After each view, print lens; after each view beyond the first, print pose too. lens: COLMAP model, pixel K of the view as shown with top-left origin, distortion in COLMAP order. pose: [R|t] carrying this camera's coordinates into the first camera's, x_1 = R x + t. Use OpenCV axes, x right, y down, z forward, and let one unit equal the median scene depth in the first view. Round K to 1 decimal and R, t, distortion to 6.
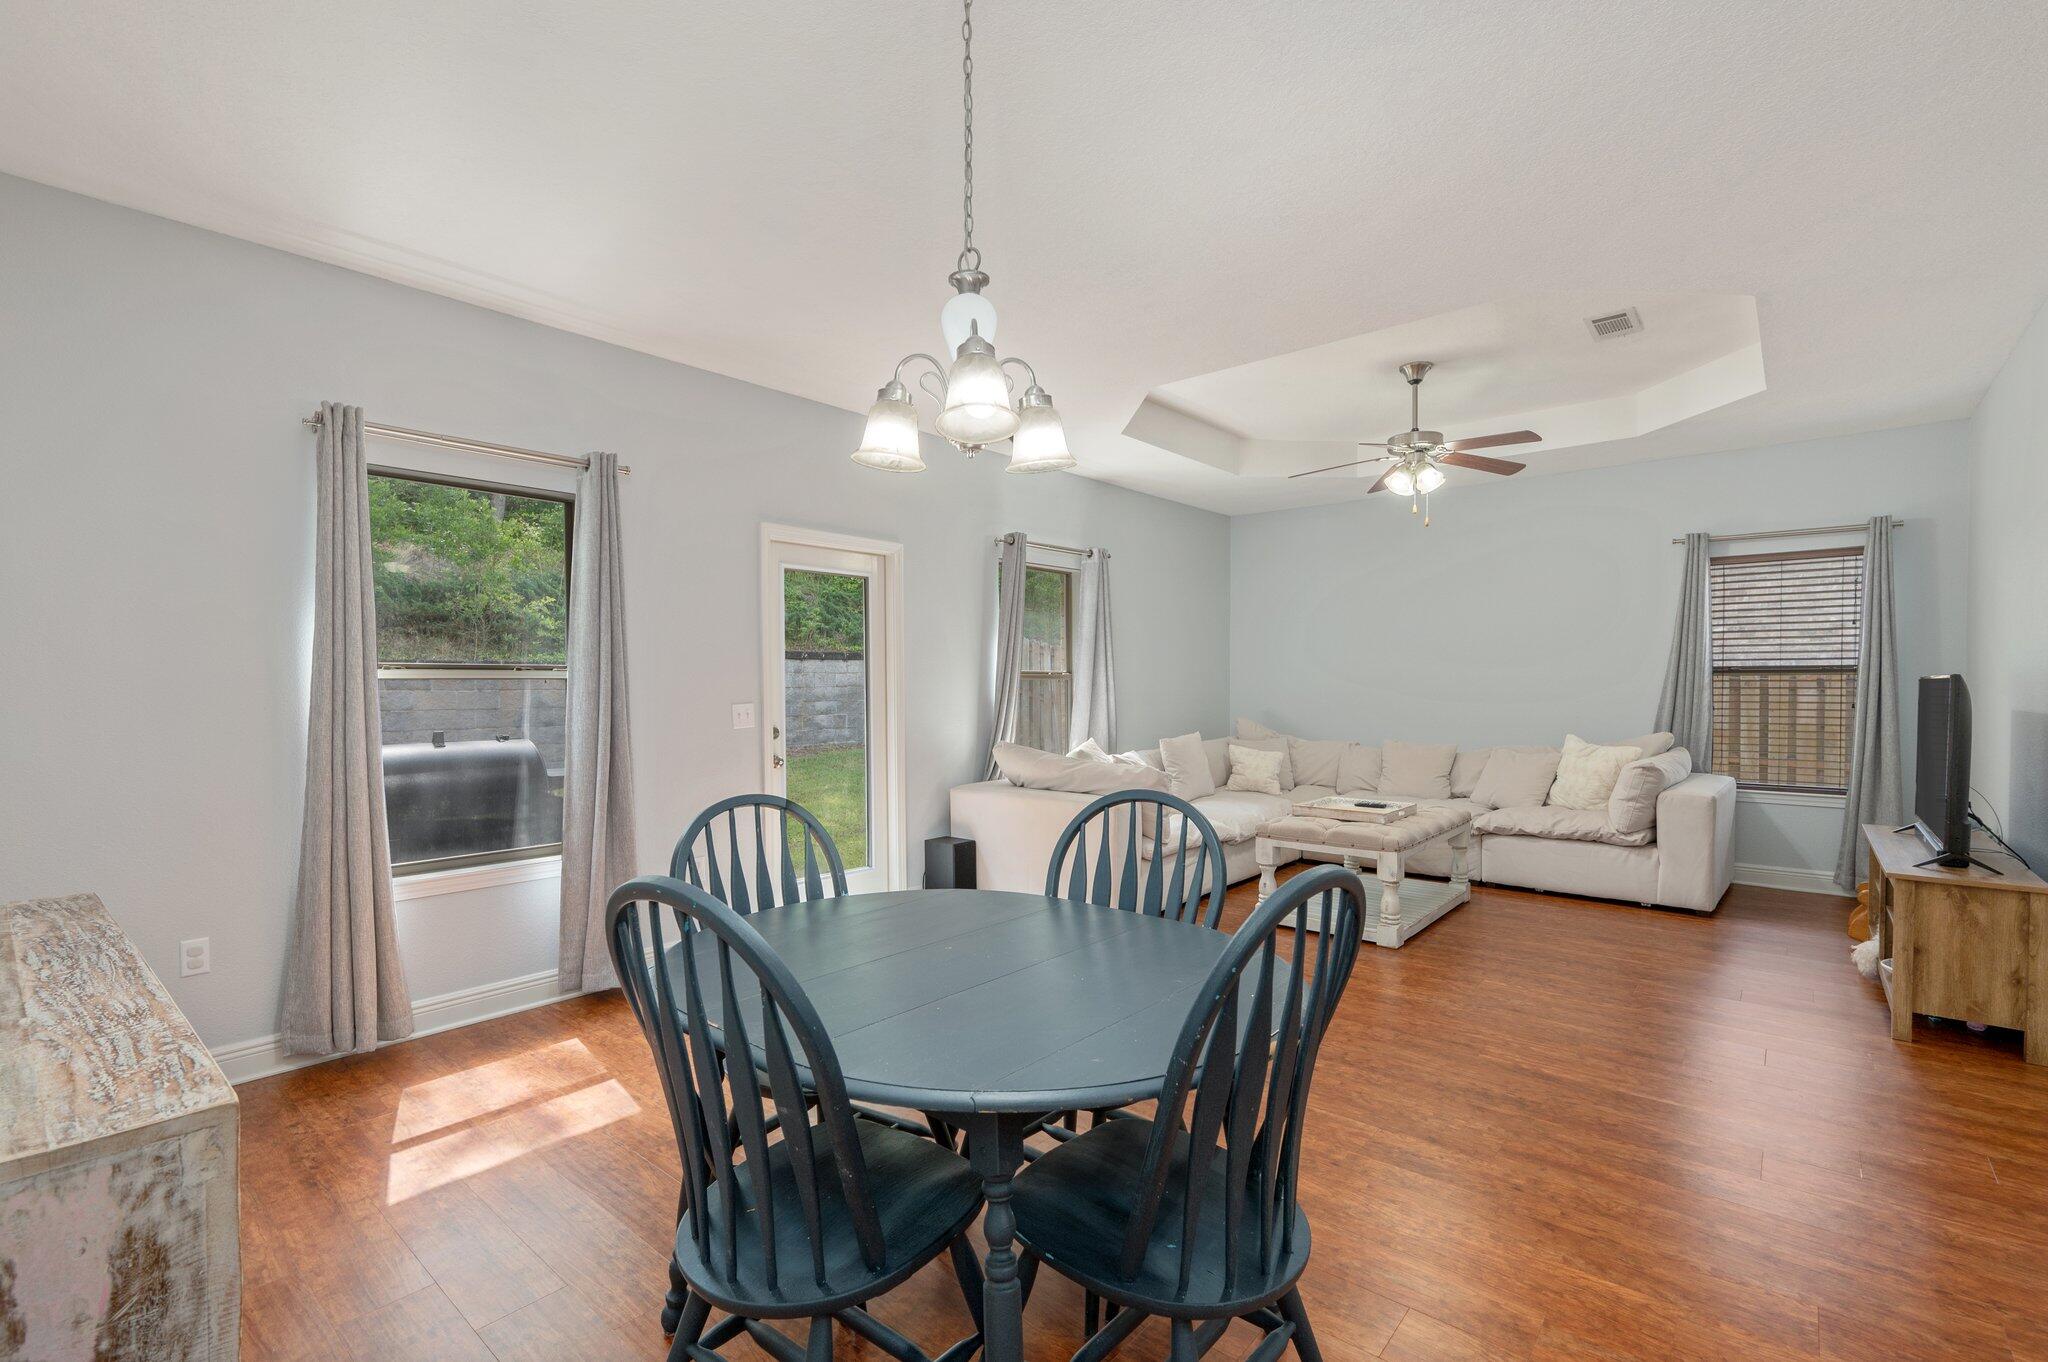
lens RADIAL K [[909.5, 0, 1013.4], [0, 909.5, 720.1], [0, 0, 1]] dist [-0.003893, 0.000339]
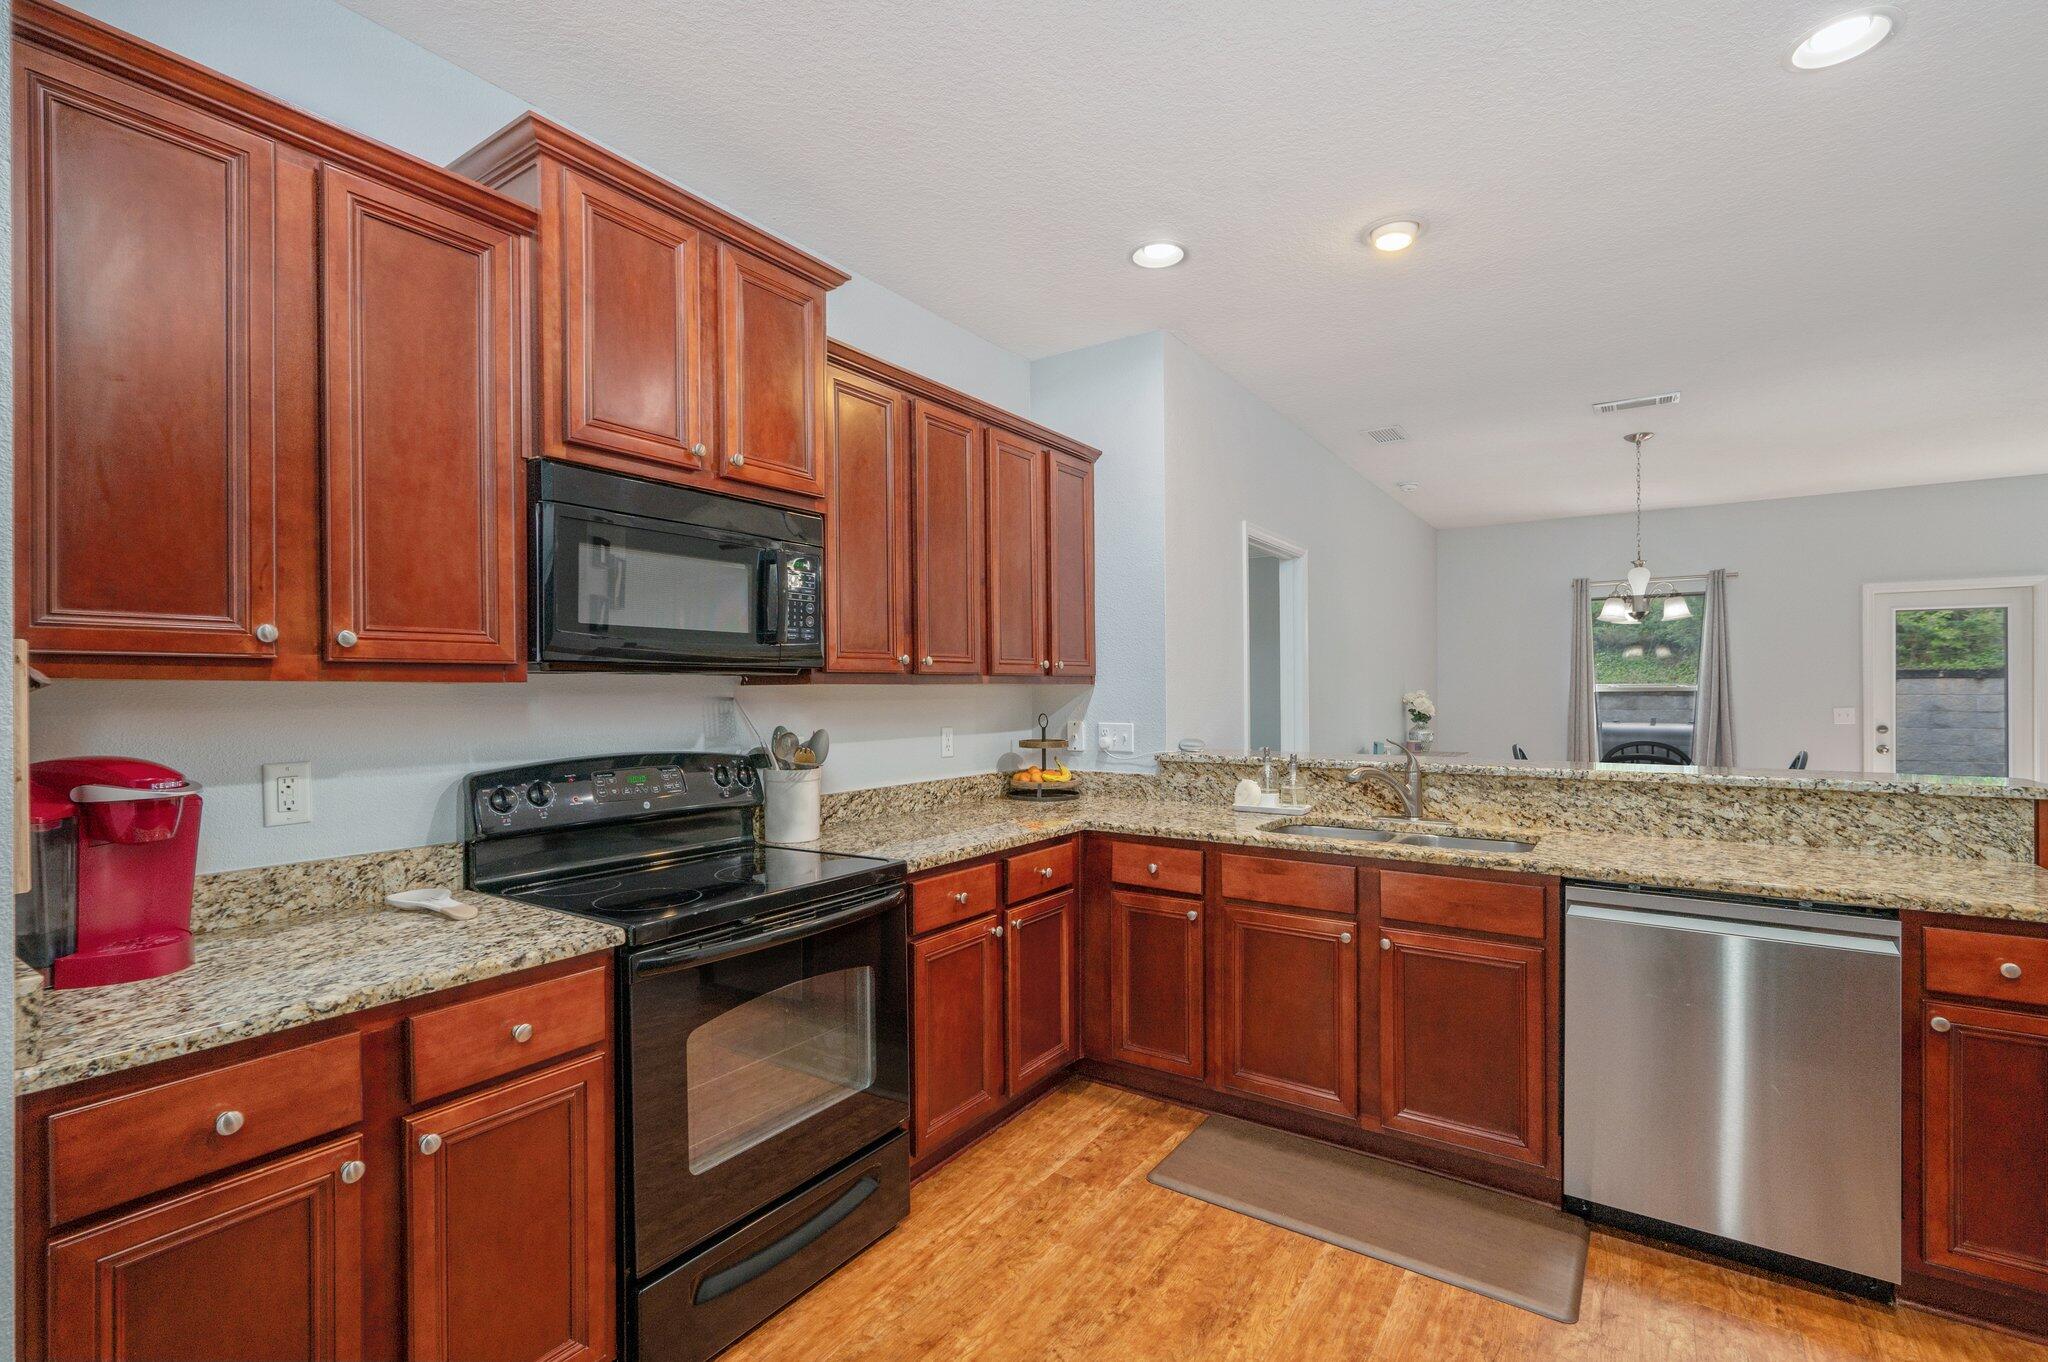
lens RADIAL K [[909.5, 0, 1015.9], [0, 909.5, 690.8], [0, 0, 1]] dist [-0.003893, 0.000339]
pose [[0.107502, 0.001144, -0.994204, 0.908211], [-0.036064, 0.999346, -0.002750, 0.006602], [0.993551, 0.036151, 0.107473, -0.446105]]
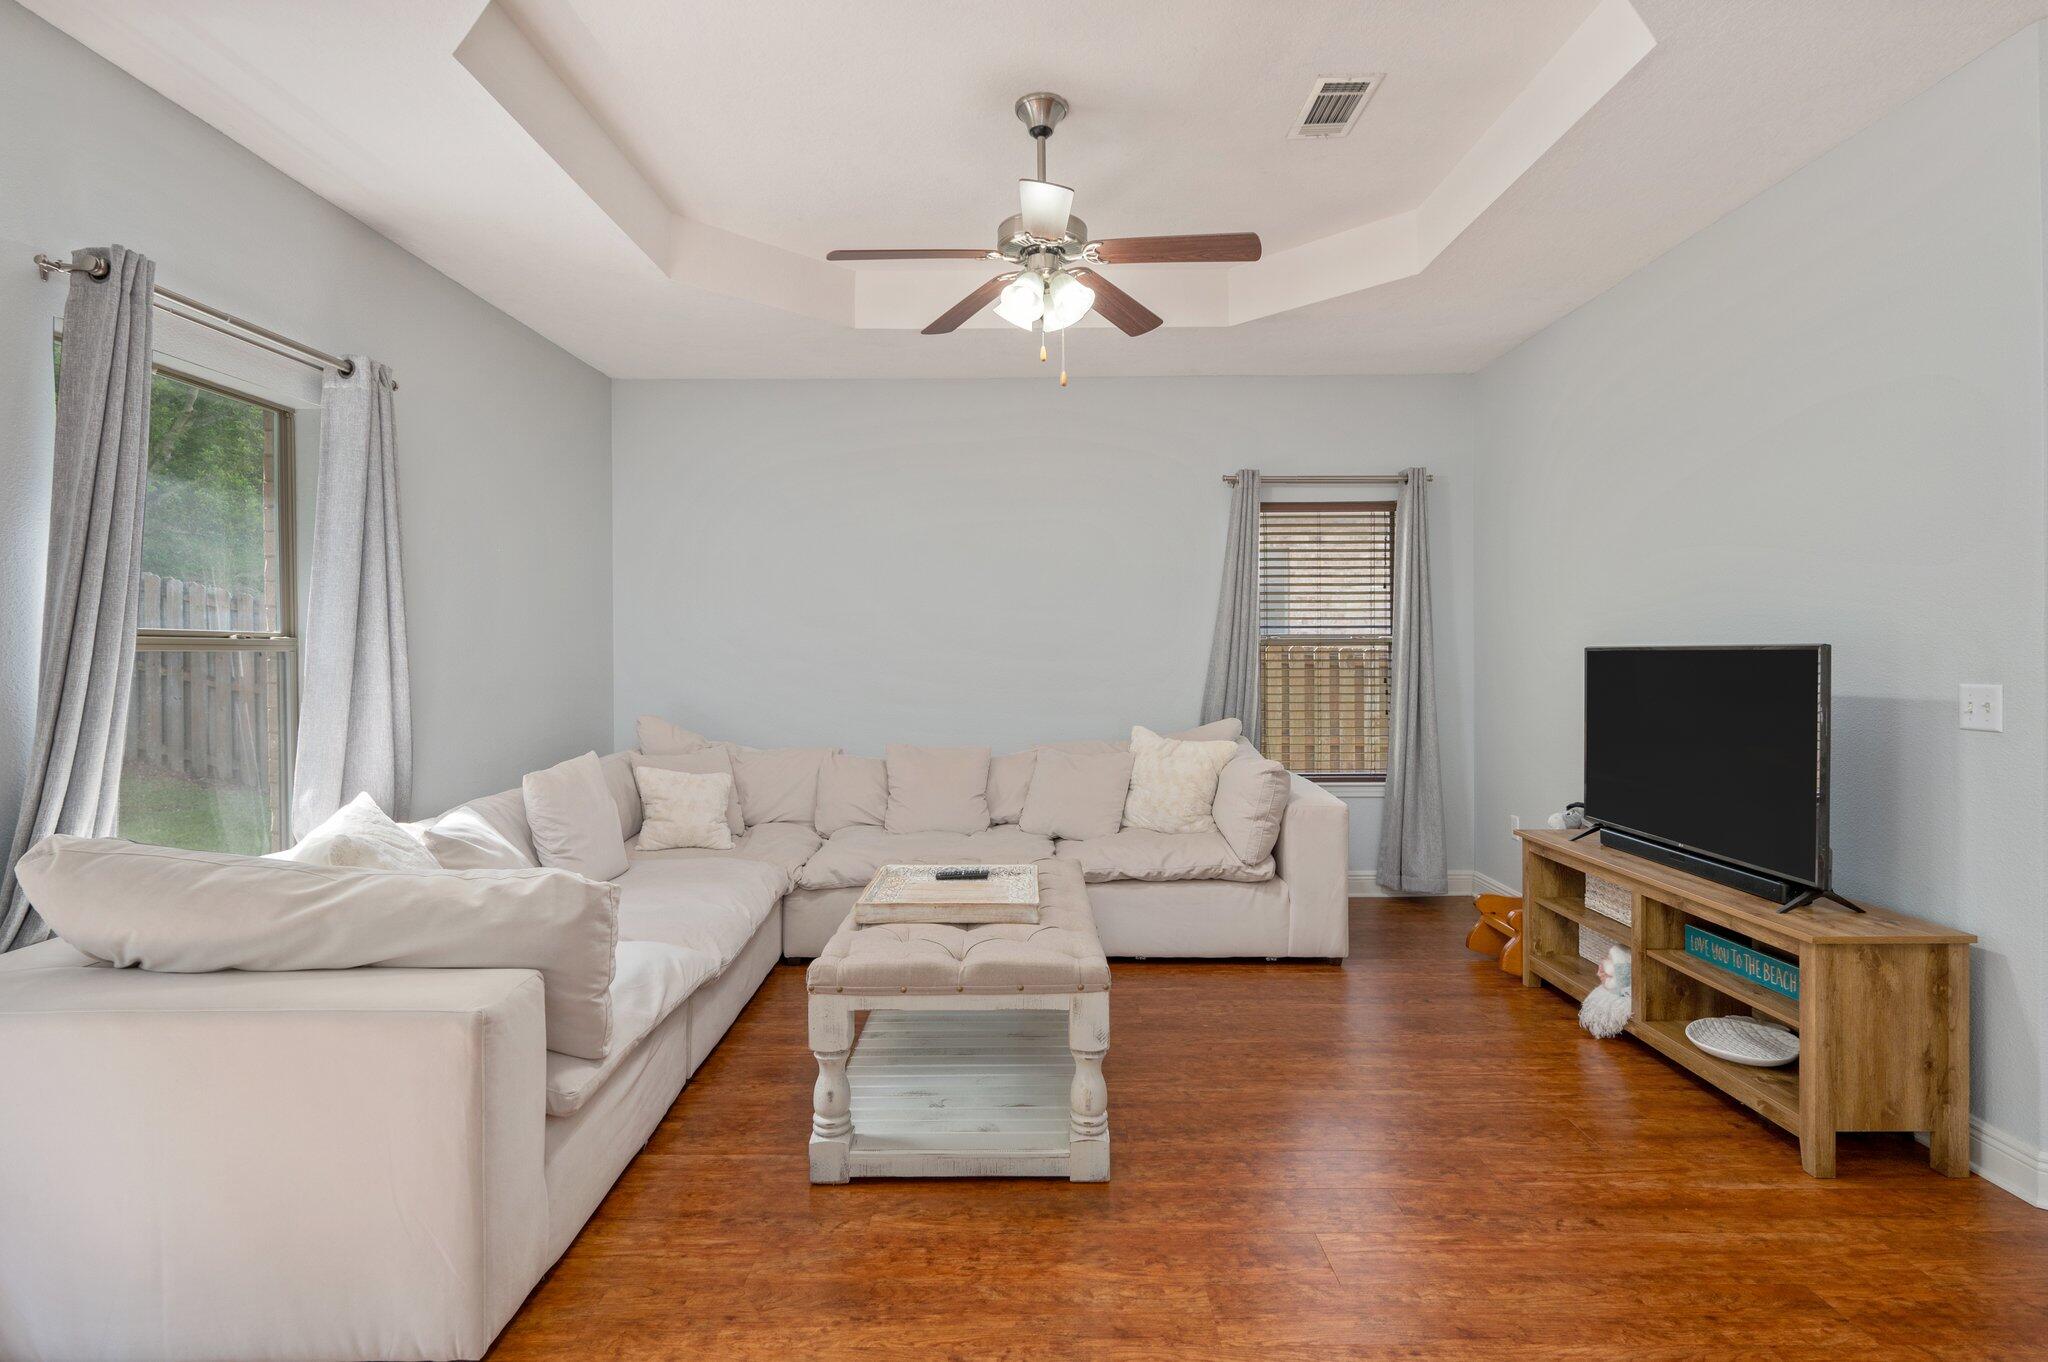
lens RADIAL K [[1013.6, 0, 1027.4], [0, 1013.6, 653.5], [0, 0, 1]] dist [-0.001522, -0.001399]
pose [[0.758770, -0.001831, 0.651356, 0.017317], [0.029085, 0.999094, -0.031073, -0.022829], [-0.650709, 0.042522, 0.758136, 0.504134]]
